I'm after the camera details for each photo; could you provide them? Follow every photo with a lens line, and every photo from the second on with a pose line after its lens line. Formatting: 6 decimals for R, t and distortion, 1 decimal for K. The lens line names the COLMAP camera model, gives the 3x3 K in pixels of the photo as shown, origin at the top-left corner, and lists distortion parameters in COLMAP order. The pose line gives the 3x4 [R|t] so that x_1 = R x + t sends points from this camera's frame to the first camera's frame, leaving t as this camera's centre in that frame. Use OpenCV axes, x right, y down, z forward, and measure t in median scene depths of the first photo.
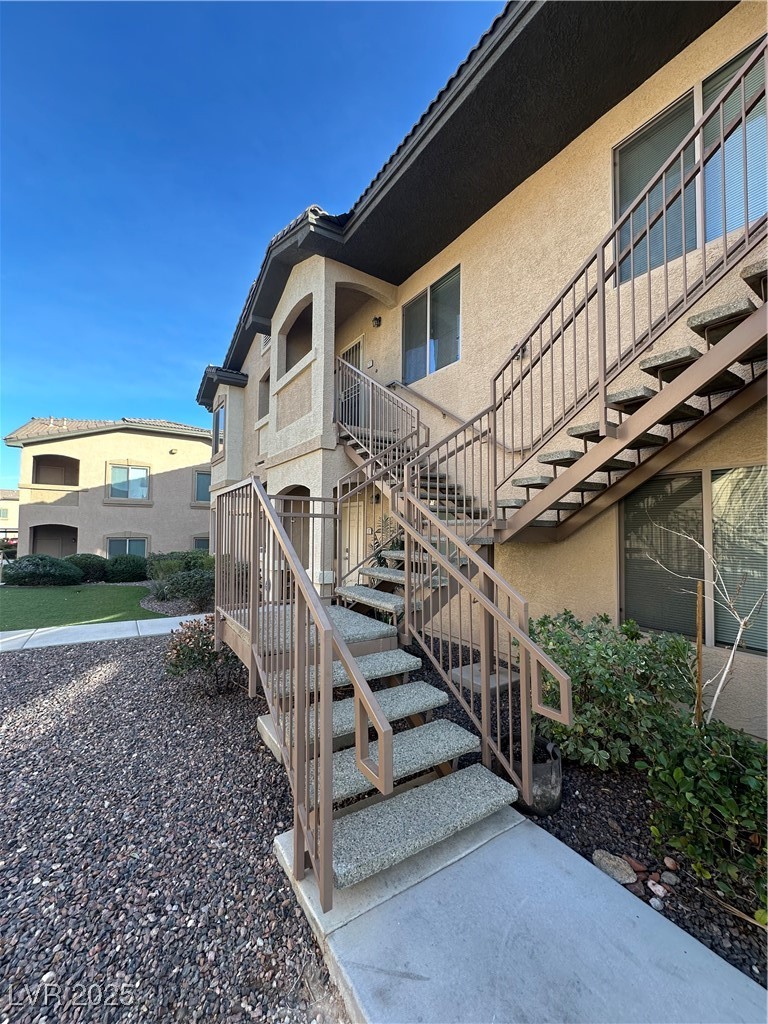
lens RADIAL K [[414.2, 0, 384.0], [0, 414.2, 512.0], [0, 0, 1]] dist [0.000728, 0.000047]
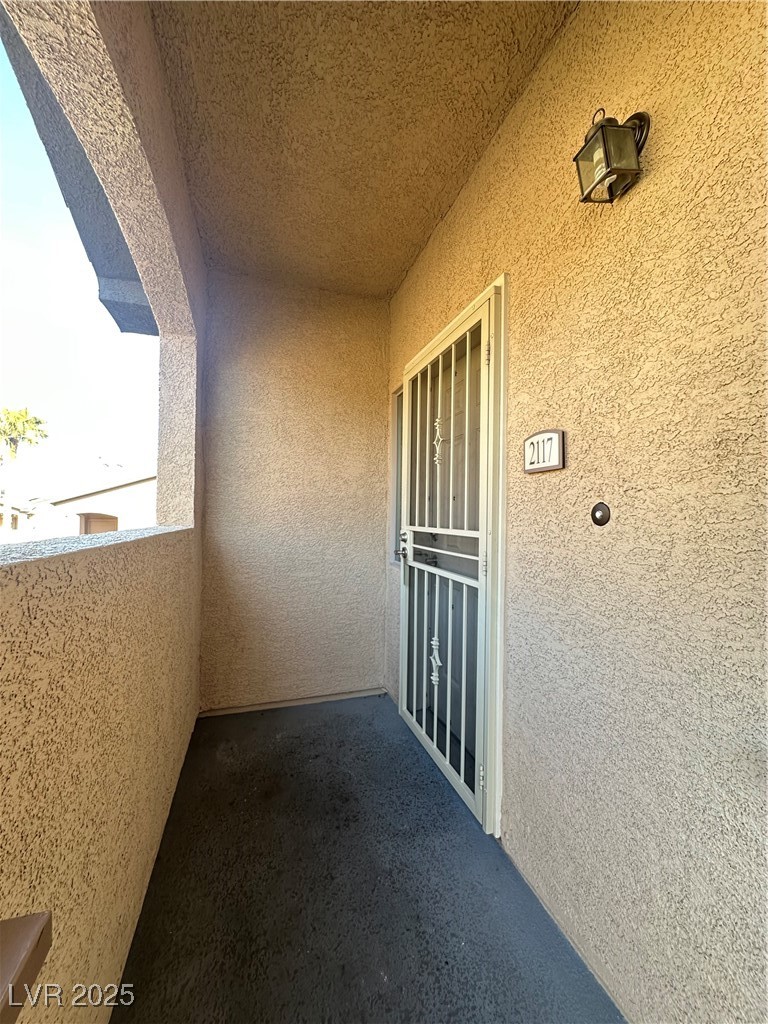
lens RADIAL K [[414.2, 0, 384.0], [0, 414.2, 512.0], [0, 0, 1]] dist [0.000728, 0.000047]
pose [[0.963241, 0.002551, -0.268628, -0.022701], [0.003002, 0.999790, 0.020259, -0.150986], [0.268624, -0.020320, 0.963031, 0.369260]]
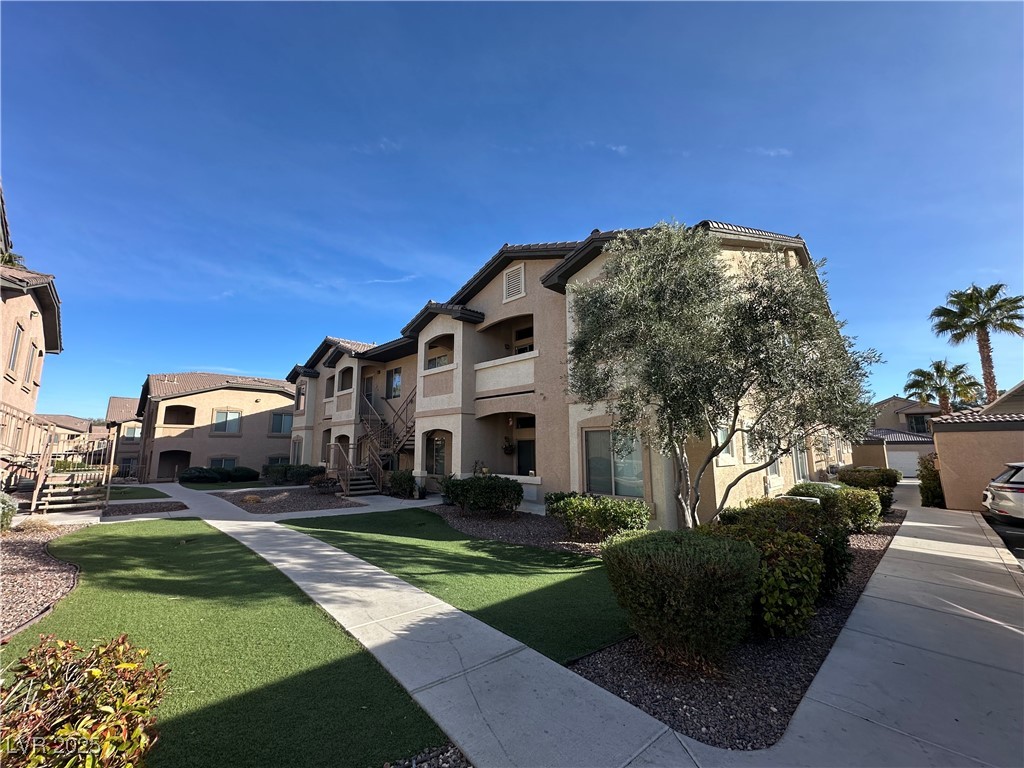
lens RADIAL K [[414.2, 0, 512.0], [0, 414.2, 384.0], [0, 0, 1]] dist [0.000728, 0.000047]
pose [[0.982366, 0.012743, 0.186533, 0.143044], [0.007611, 0.994122, -0.107998, -0.038952], [-0.186812, 0.107513, 0.976495, -0.759965]]
